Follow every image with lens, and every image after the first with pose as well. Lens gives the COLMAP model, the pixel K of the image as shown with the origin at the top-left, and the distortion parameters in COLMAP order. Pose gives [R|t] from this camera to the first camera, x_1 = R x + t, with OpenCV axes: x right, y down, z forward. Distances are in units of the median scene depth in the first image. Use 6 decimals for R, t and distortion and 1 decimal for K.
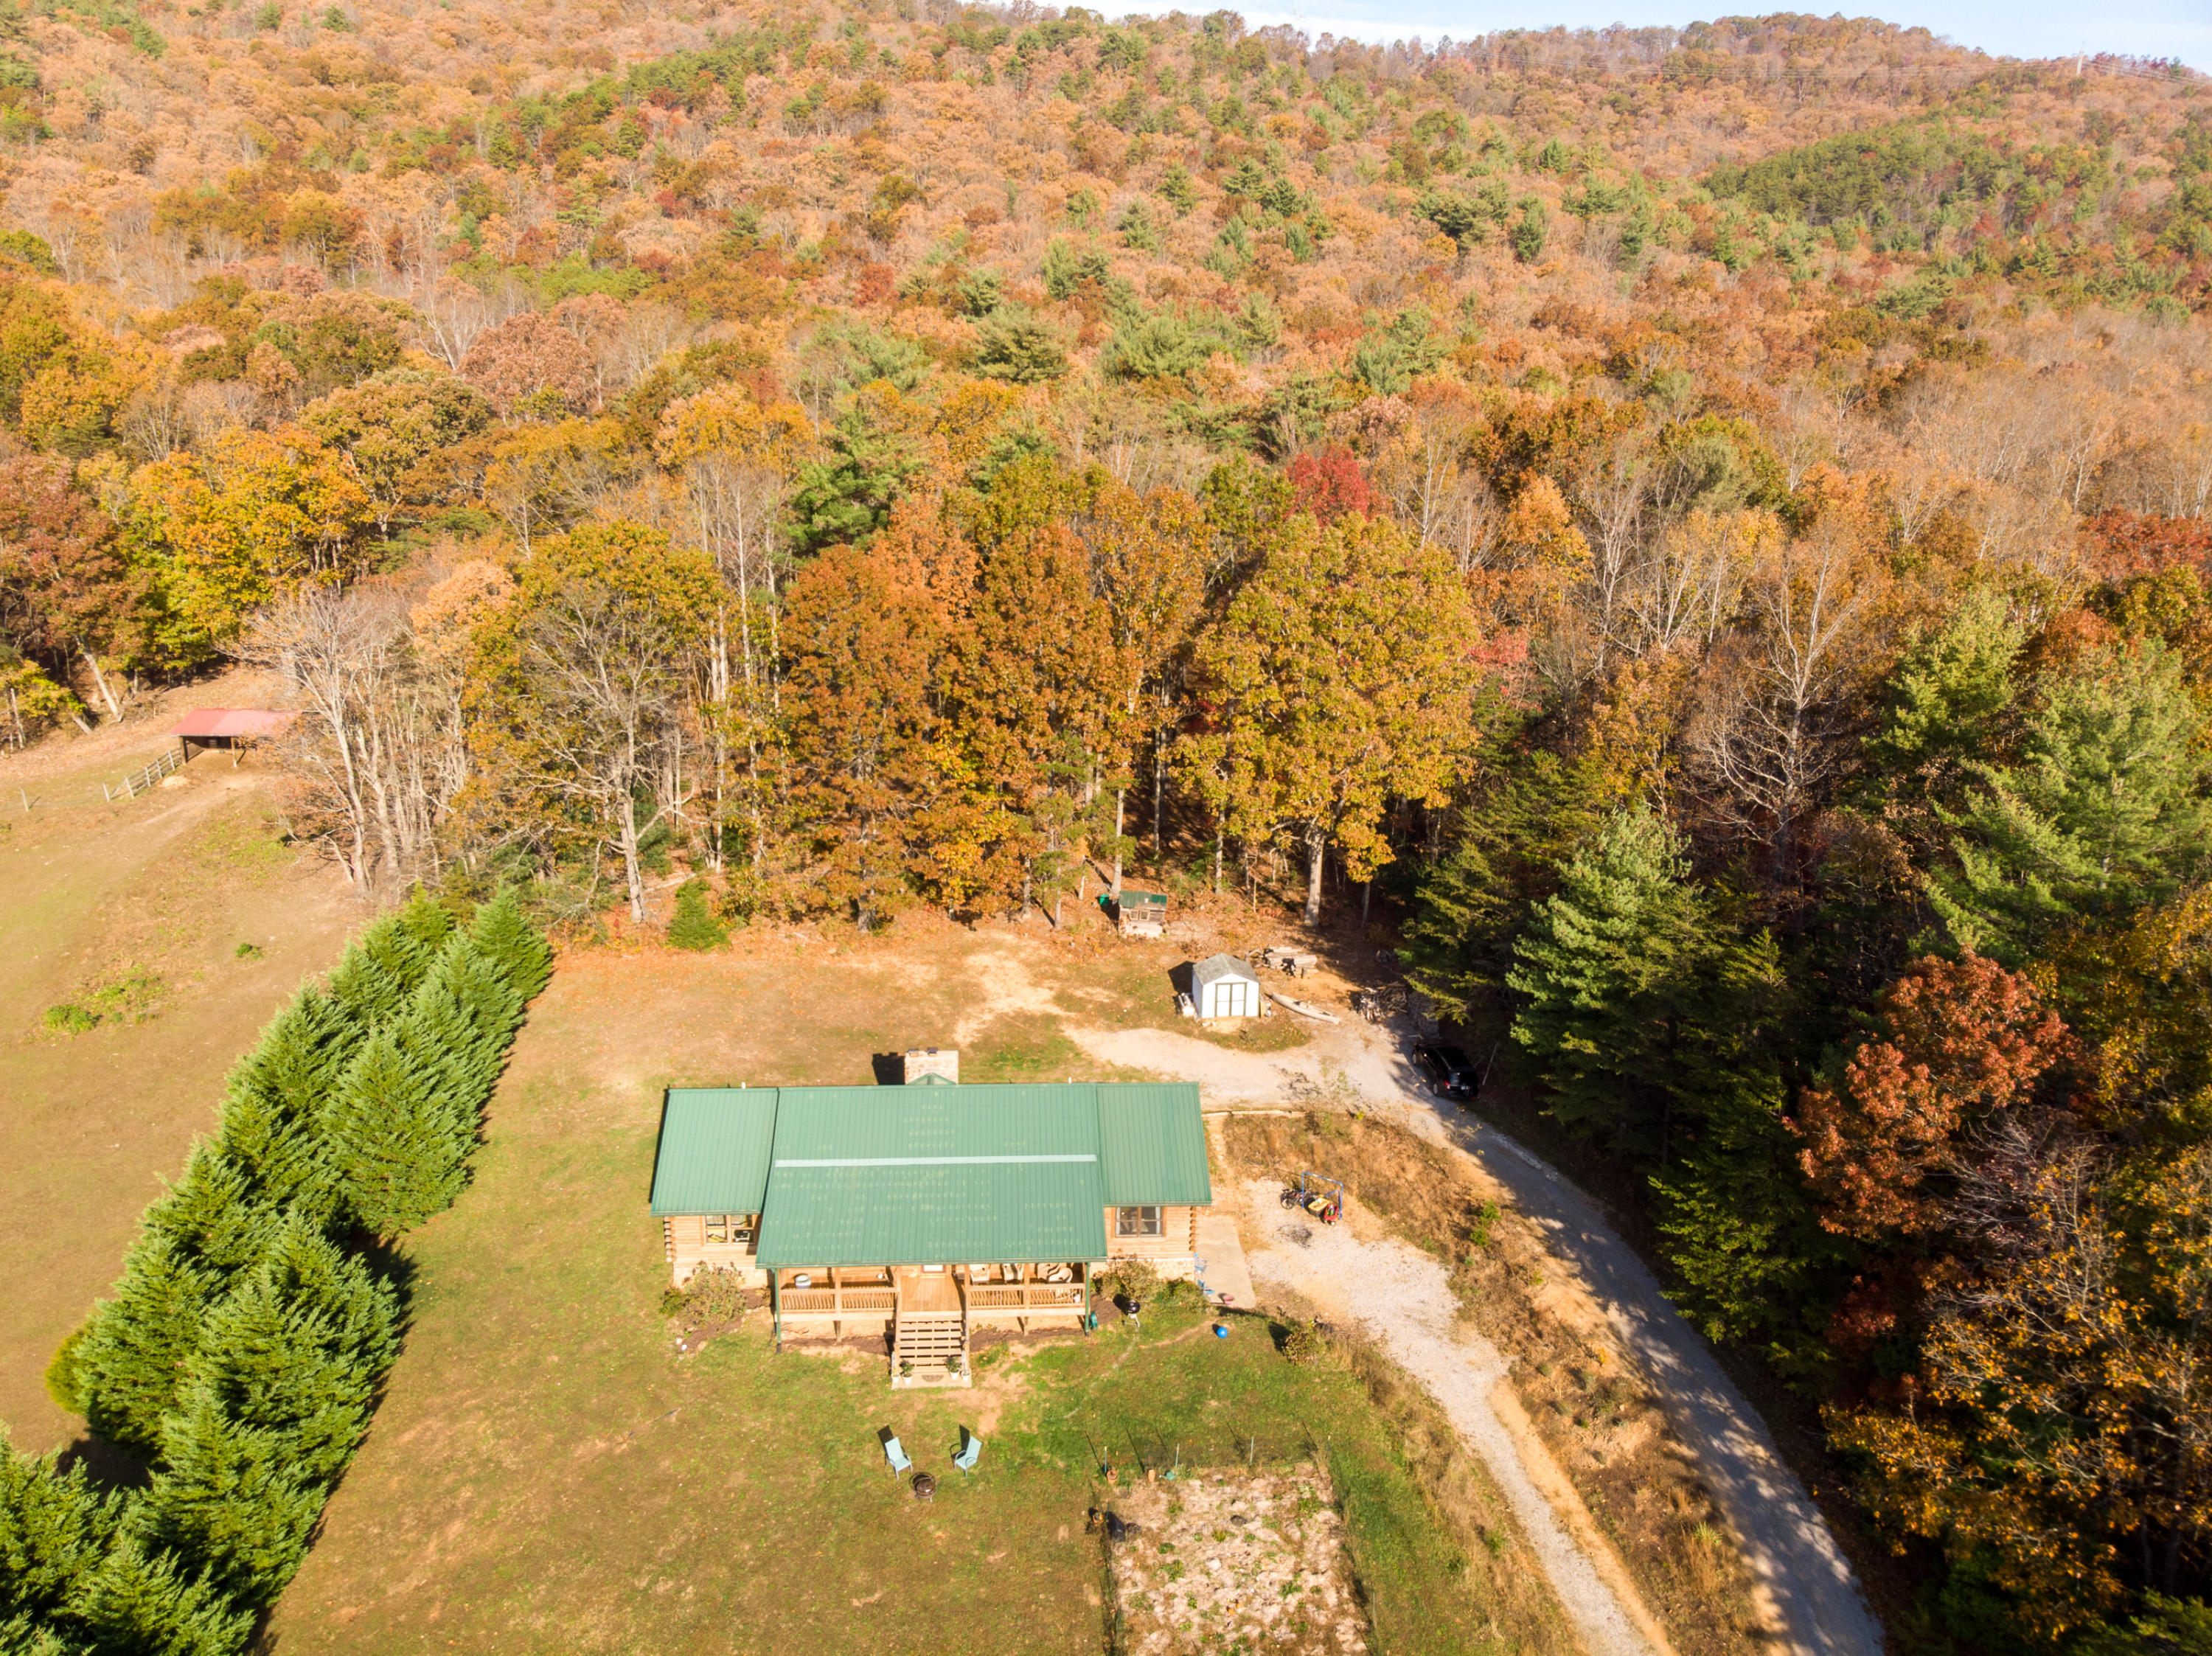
lens RADIAL K [[1704.4, 0, 1122.8], [0, 1704.4, 841.4], [0, 0, 1]] dist [-0.000751, 0.009937]
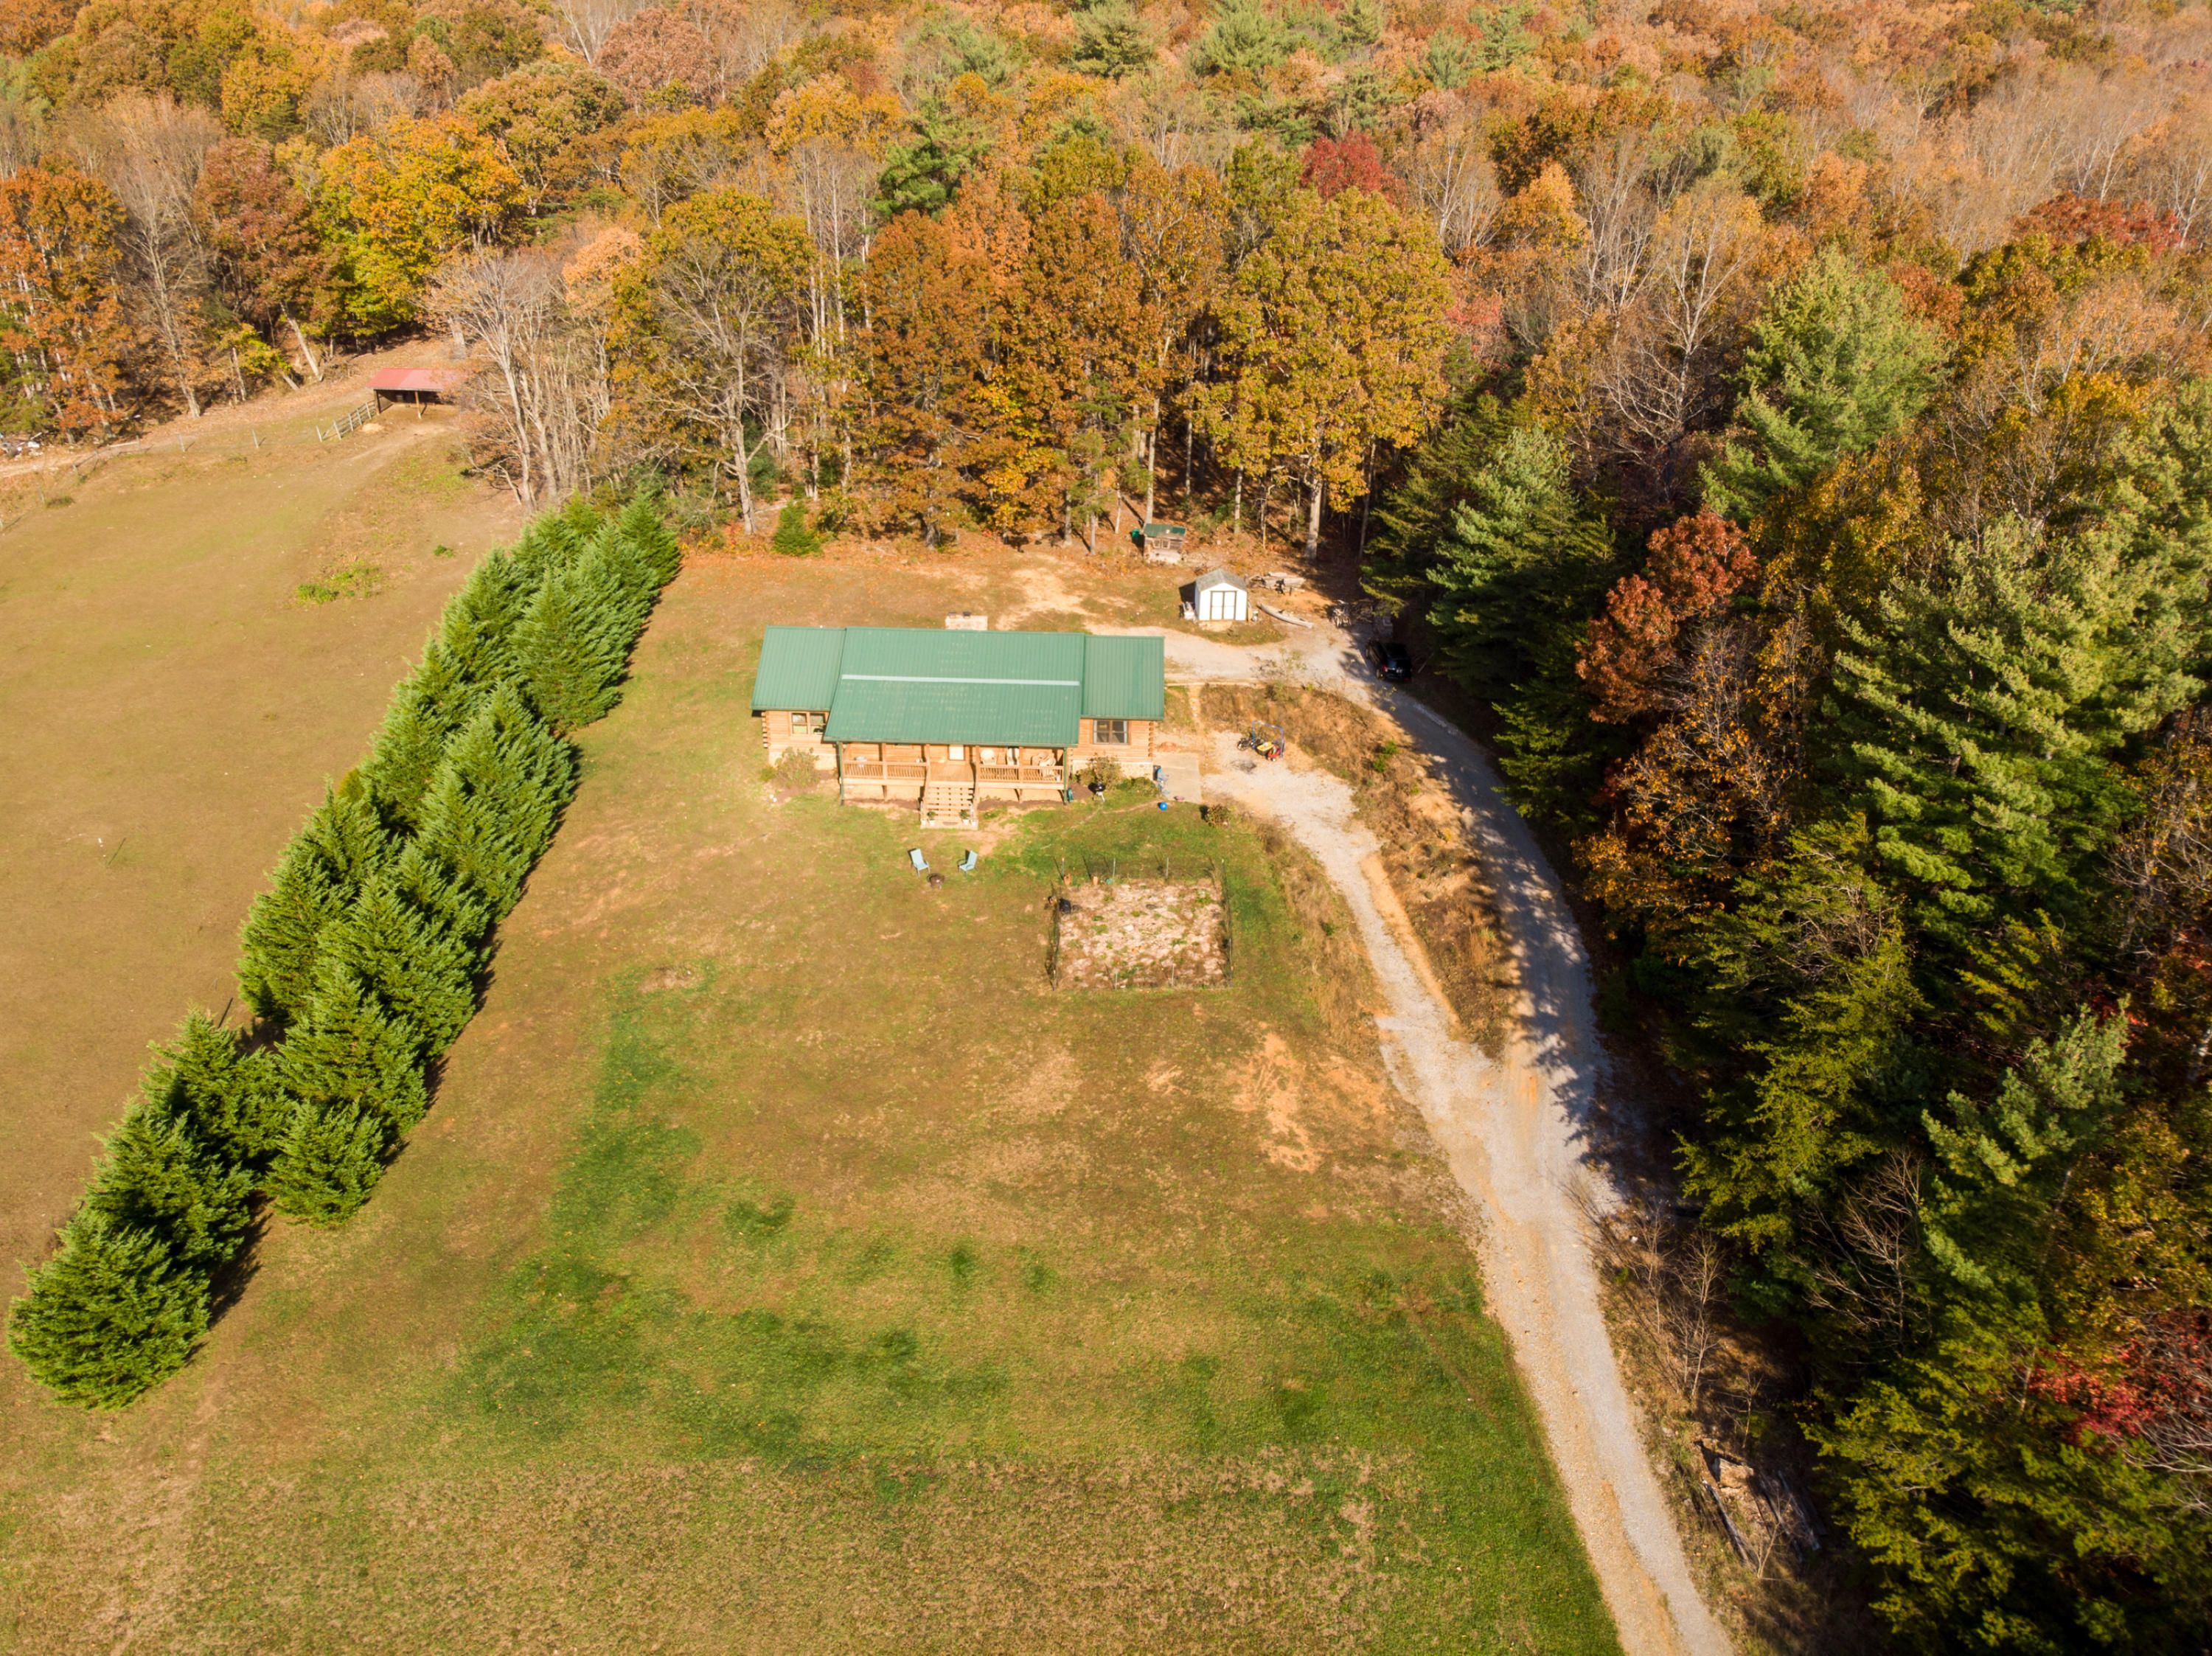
lens RADIAL K [[1704.4, 0, 1107.0], [0, 1704.4, 861.0], [0, 0, 1]] dist [-0.000751, 0.009937]
pose [[0.995896, 0.040636, -0.080874, 0.089345], [-0.027118, 0.986462, 0.161733, 0.081071], [0.086351, -0.158876, 0.983515, -0.245072]]
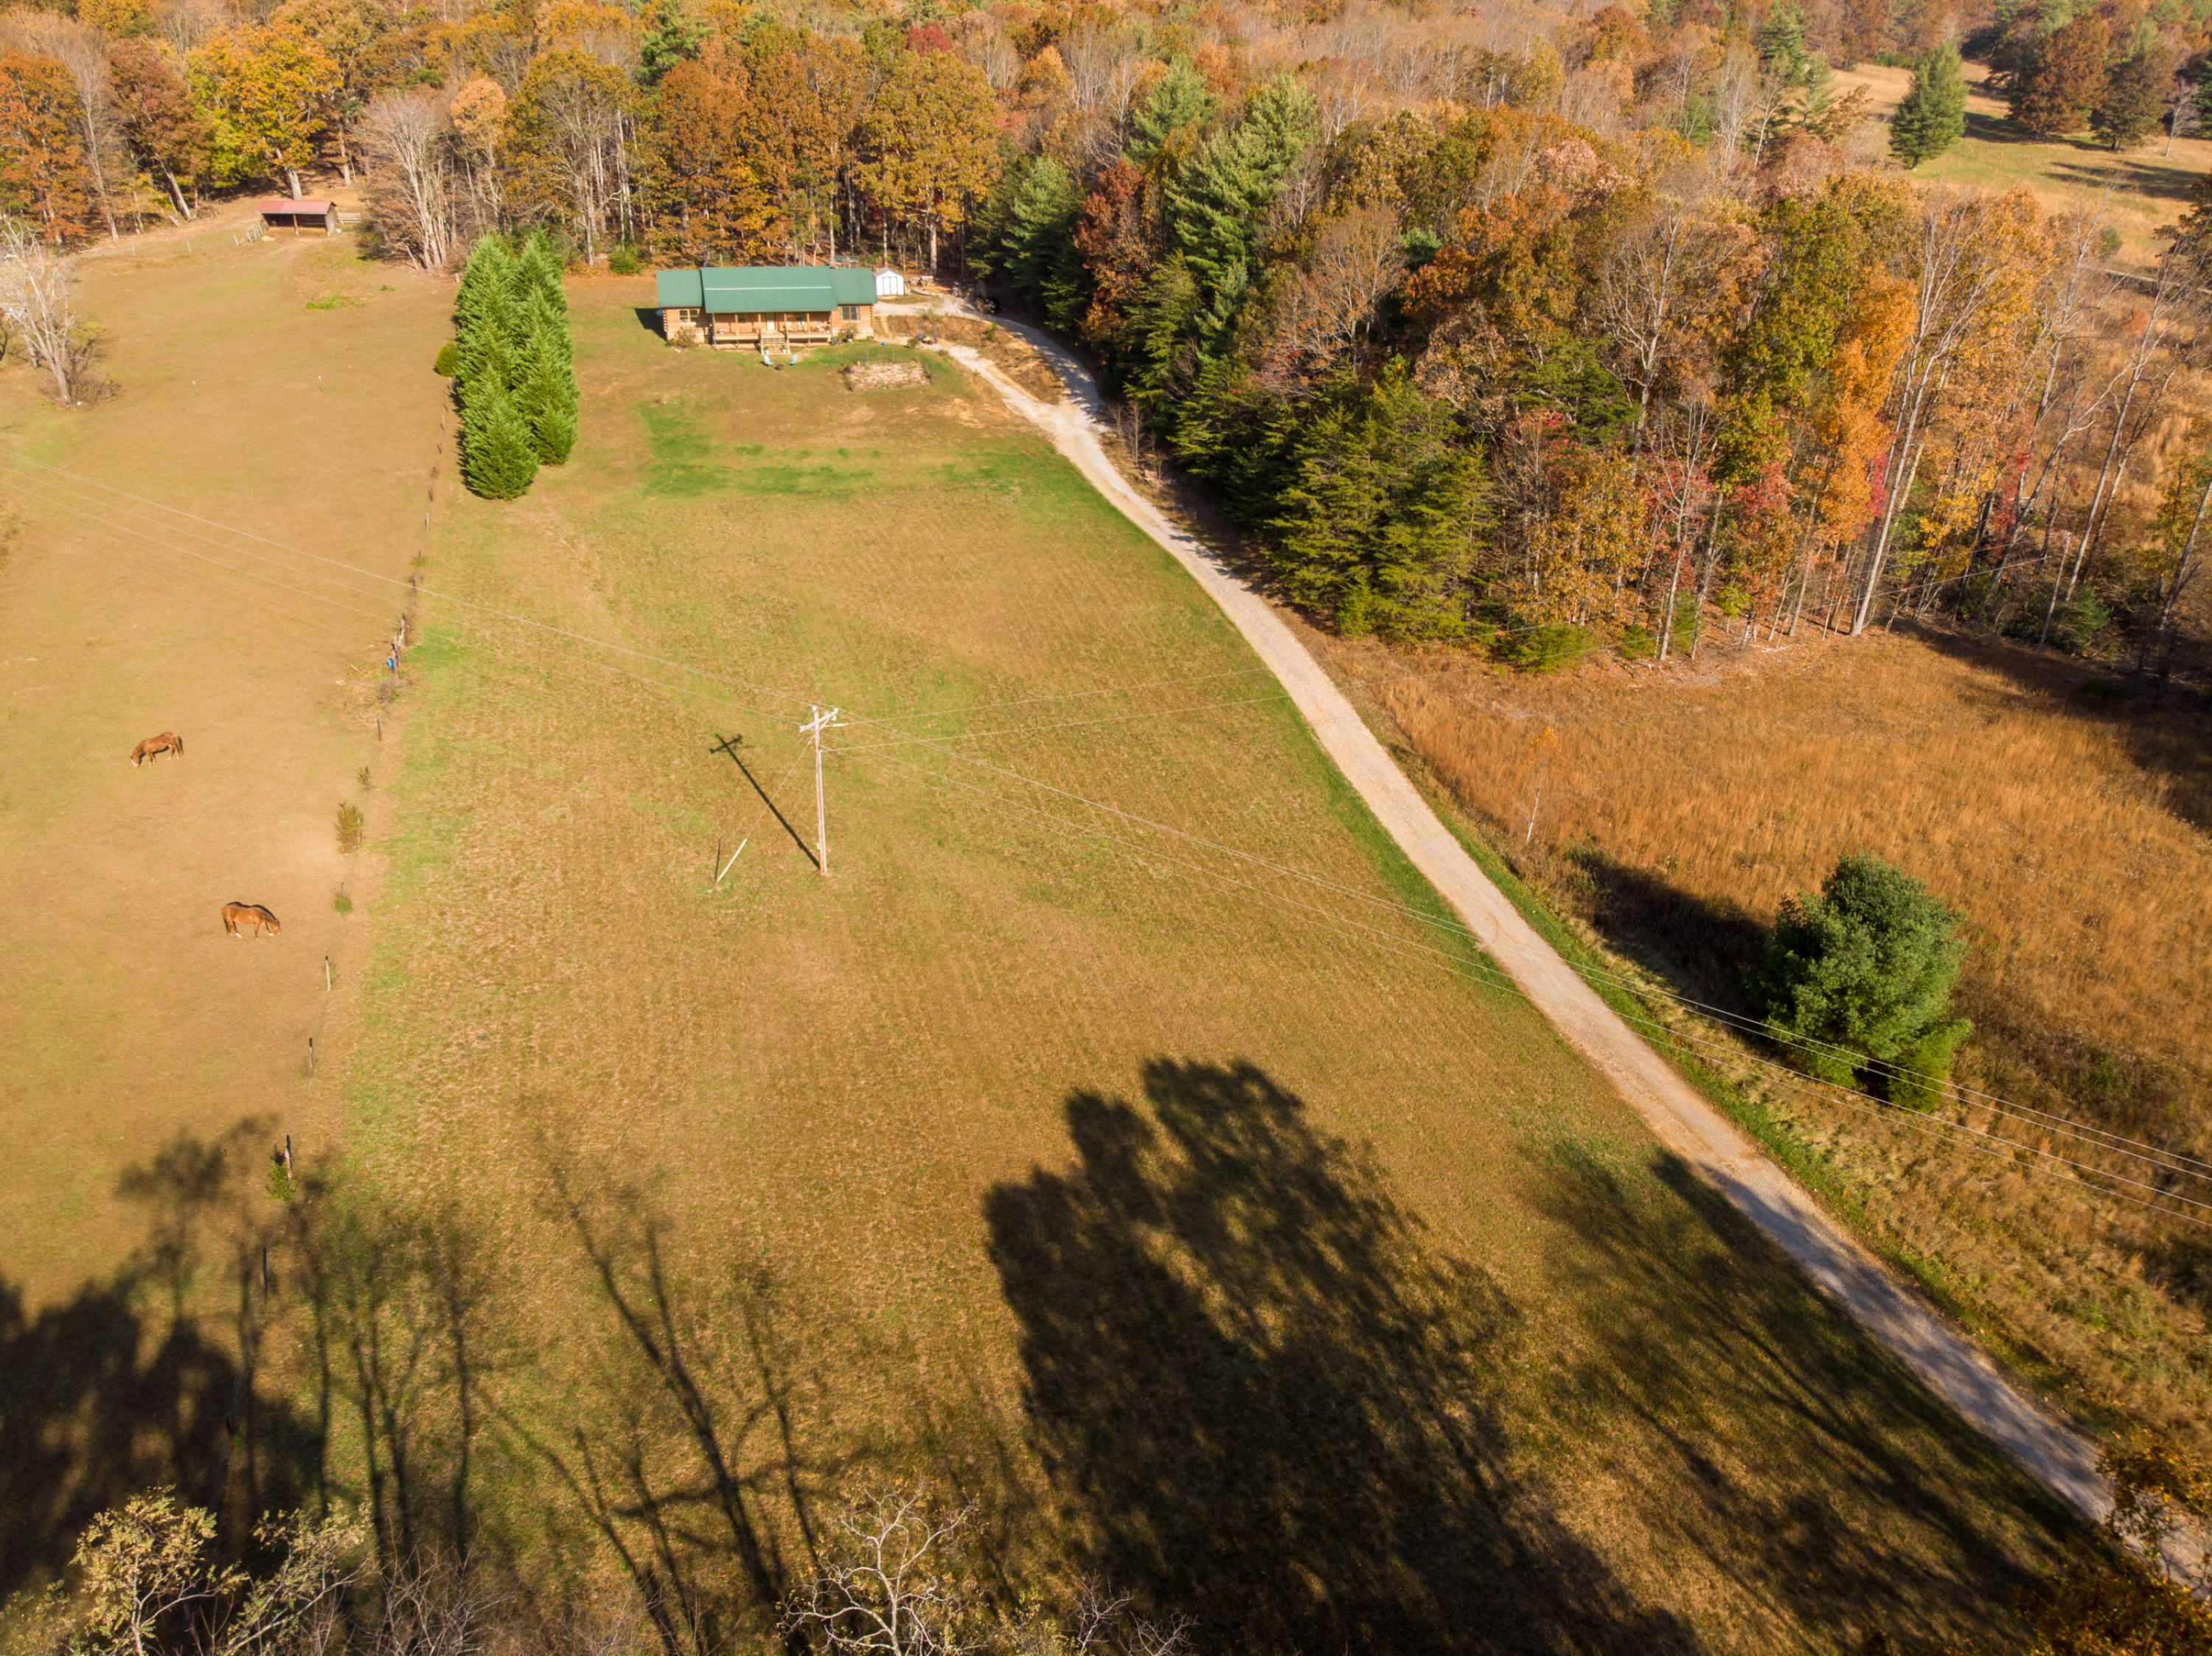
lens RADIAL K [[1704.4, 0, 1117.3], [0, 1704.4, 839.6], [0, 0, 1]] dist [-0.000751, 0.009937]
pose [[0.985871, -0.069522, 0.152397, -0.030016], [0.044381, 0.985699, 0.162563, 0.455299], [-0.161519, -0.153503, 0.974858, -1.274898]]
